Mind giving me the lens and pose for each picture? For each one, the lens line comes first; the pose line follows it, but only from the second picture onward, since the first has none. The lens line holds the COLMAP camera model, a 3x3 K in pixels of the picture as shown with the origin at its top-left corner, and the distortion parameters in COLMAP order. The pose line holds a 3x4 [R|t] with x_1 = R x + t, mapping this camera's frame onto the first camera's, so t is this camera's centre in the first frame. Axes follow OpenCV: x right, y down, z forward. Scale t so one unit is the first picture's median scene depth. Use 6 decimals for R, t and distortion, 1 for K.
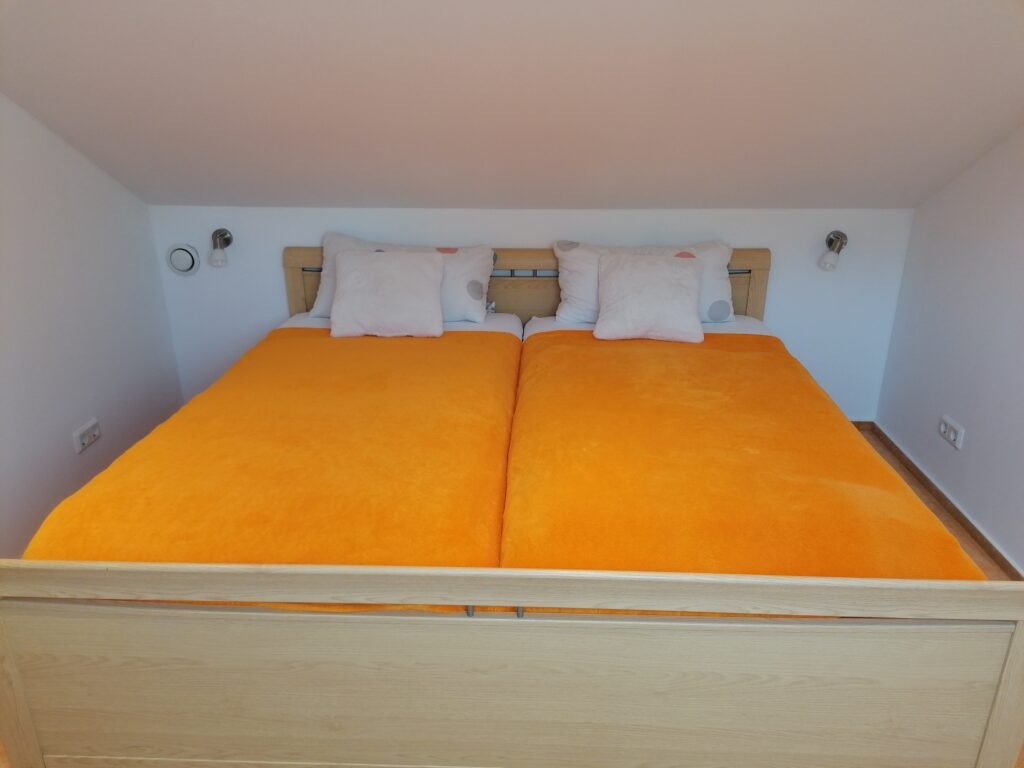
lens RADIAL K [[785.6, 0, 512.0], [0, 785.6, 384.0], [0, 0, 1]] dist [0.087927, -0.121763]
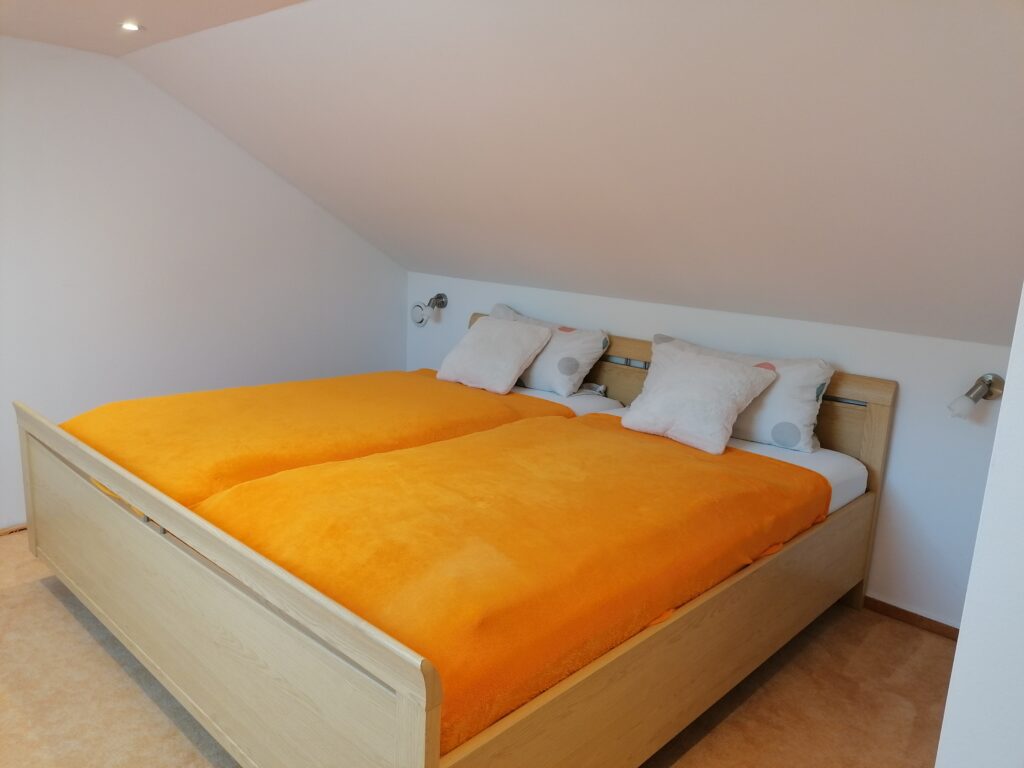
lens RADIAL K [[775.0, 0, 508.5], [0, 775.0, 380.7], [0, 0, 1]] dist [0.095558, -0.117417]
pose [[0.754797, 0.172982, -0.632739, 0.561968], [-0.279679, 0.957398, -0.071890, -0.002346], [0.593348, 0.231226, 0.771021, 0.146923]]
